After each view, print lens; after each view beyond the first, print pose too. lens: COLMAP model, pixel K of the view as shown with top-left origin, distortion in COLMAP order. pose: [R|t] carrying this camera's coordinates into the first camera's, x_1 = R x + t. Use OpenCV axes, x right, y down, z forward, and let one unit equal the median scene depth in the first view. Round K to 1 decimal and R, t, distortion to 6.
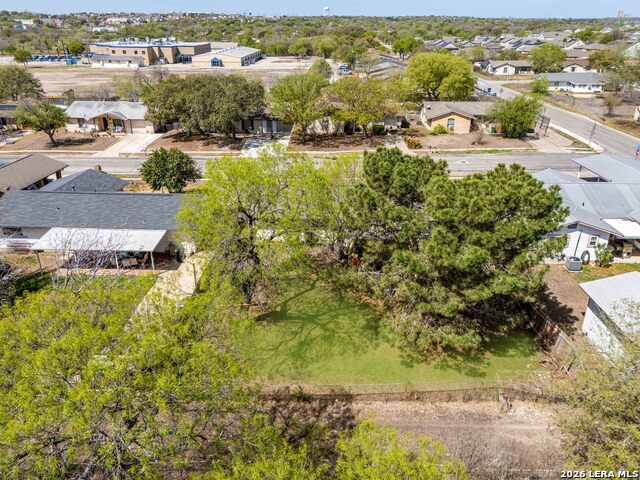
lens RADIAL K [[452.0, 0, 320.0], [0, 452.0, 240.0], [0, 0, 1]] dist [0.055947, -0.003253]
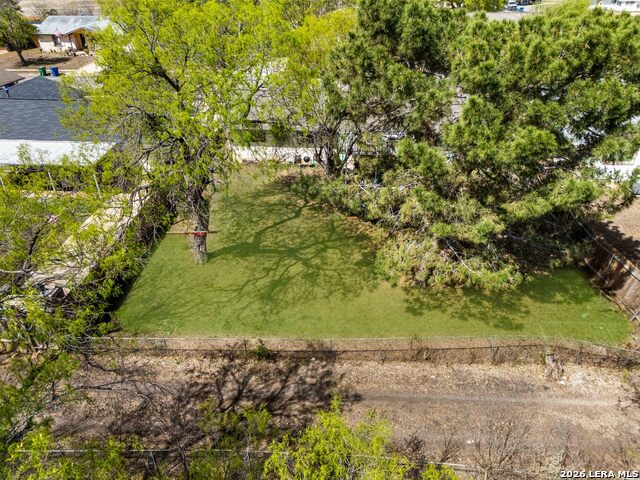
lens RADIAL K [[452.0, 0, 320.0], [0, 452.0, 240.0], [0, 0, 1]] dist [0.055947, -0.003253]
pose [[0.999618, 0.010150, -0.025688, 0.062854], [-0.007156, 0.993448, 0.114063, 0.083891], [0.026677, -0.113836, 0.993141, 0.310310]]
